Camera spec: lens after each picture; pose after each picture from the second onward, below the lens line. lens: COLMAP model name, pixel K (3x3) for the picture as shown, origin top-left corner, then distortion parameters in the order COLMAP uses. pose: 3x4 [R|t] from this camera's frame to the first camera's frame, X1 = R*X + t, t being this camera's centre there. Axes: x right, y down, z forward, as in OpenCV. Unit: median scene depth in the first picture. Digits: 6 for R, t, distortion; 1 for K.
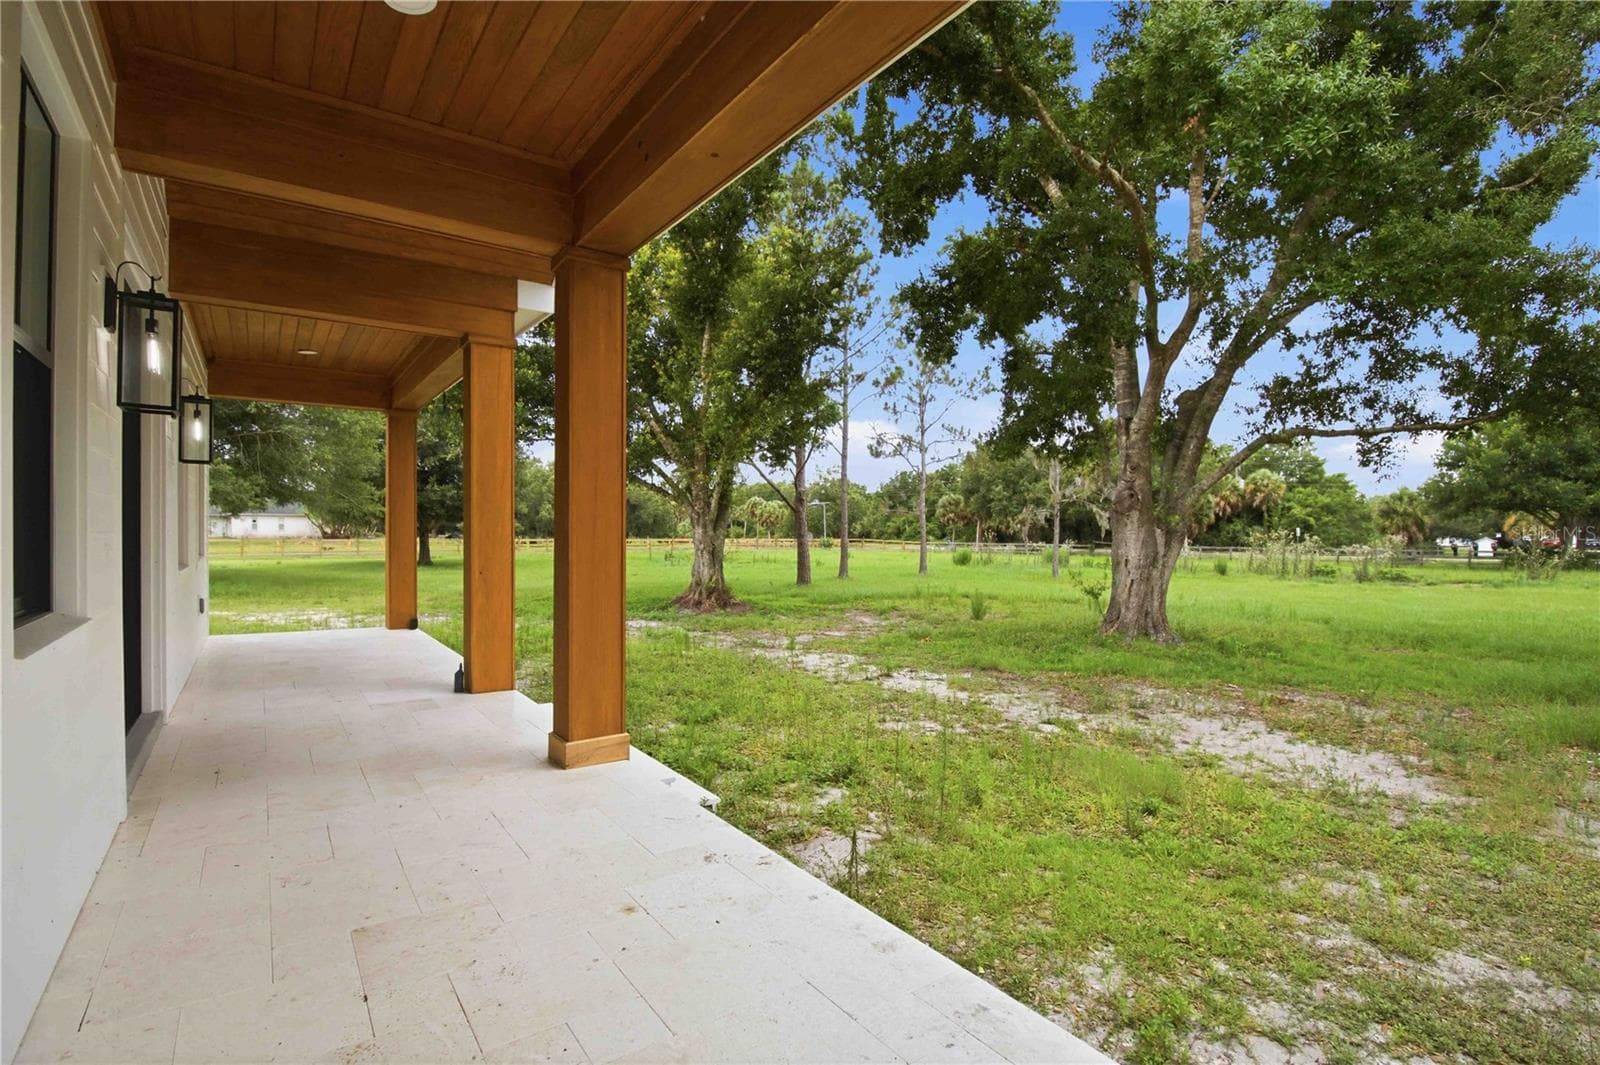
lens RADIAL K [[745.8, 0, 800.0], [0, 745.8, 532.5], [0, 0, 1]] dist [-0.000598, 0.000199]
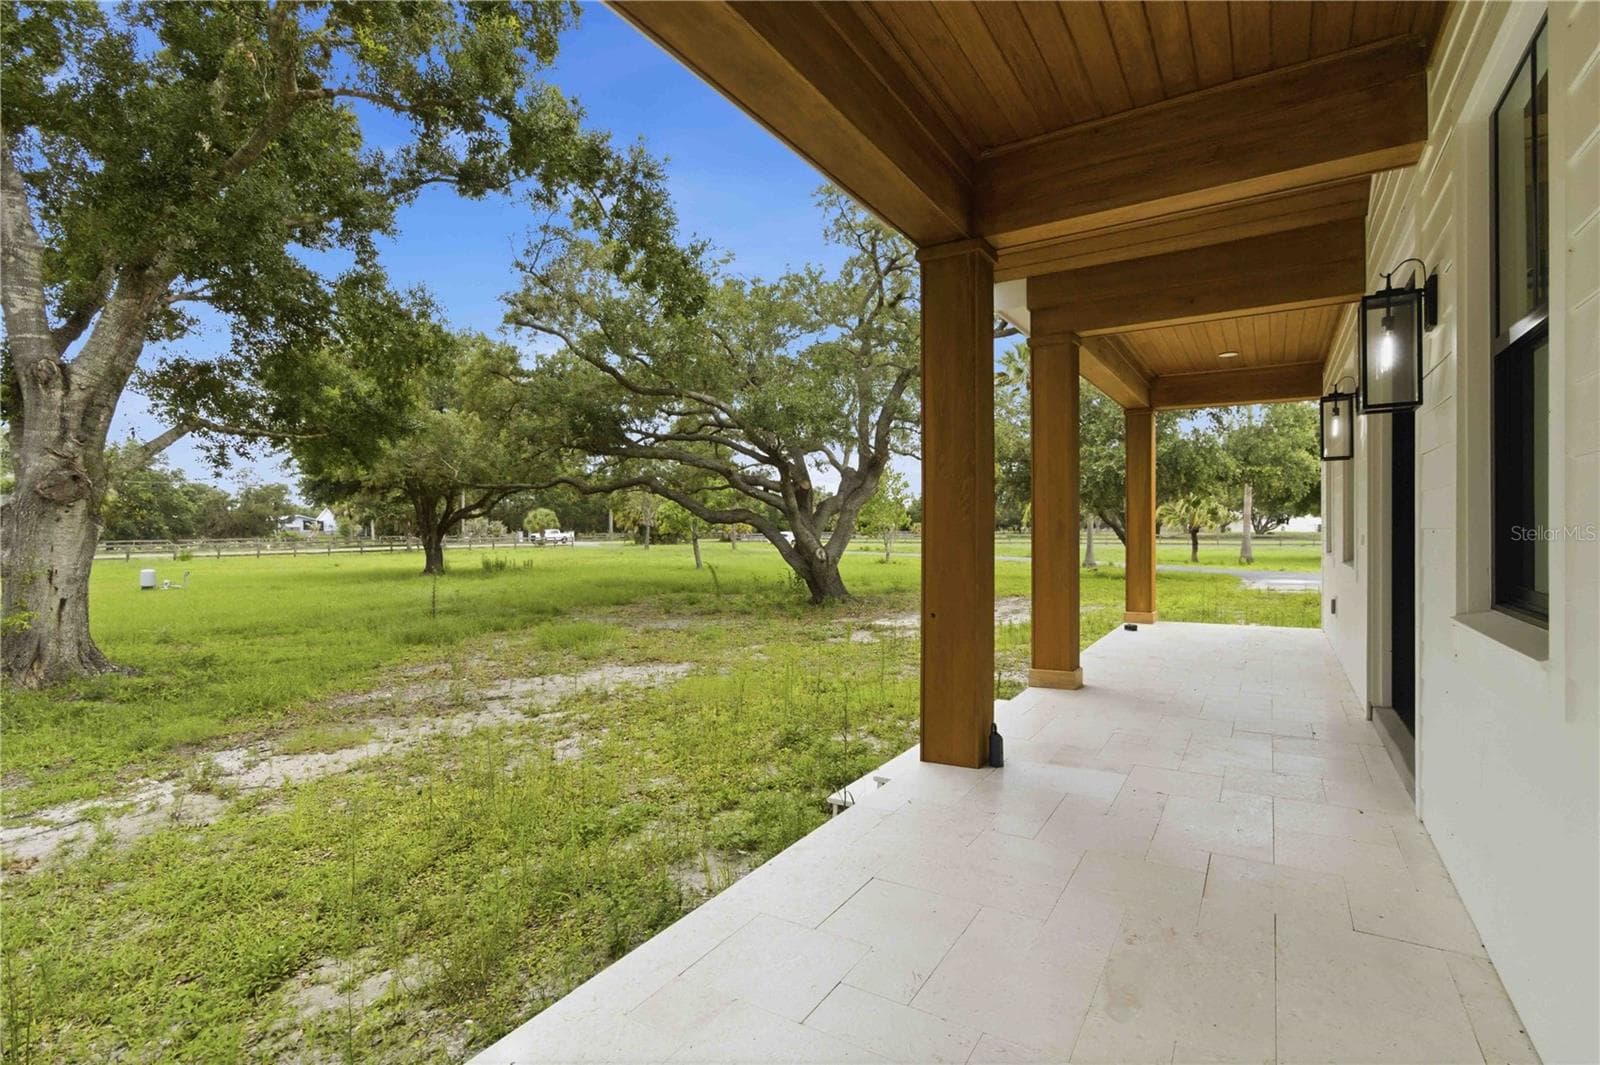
lens RADIAL K [[745.8, 0, 800.0], [0, 745.8, 532.5], [0, 0, 1]] dist [-0.000598, 0.000199]
pose [[-0.367420, 0.004794, 0.930043, -0.451737], [-0.006427, 0.999950, -0.007693, 0.002201], [-0.930033, -0.008804, -0.367370, 0.619607]]
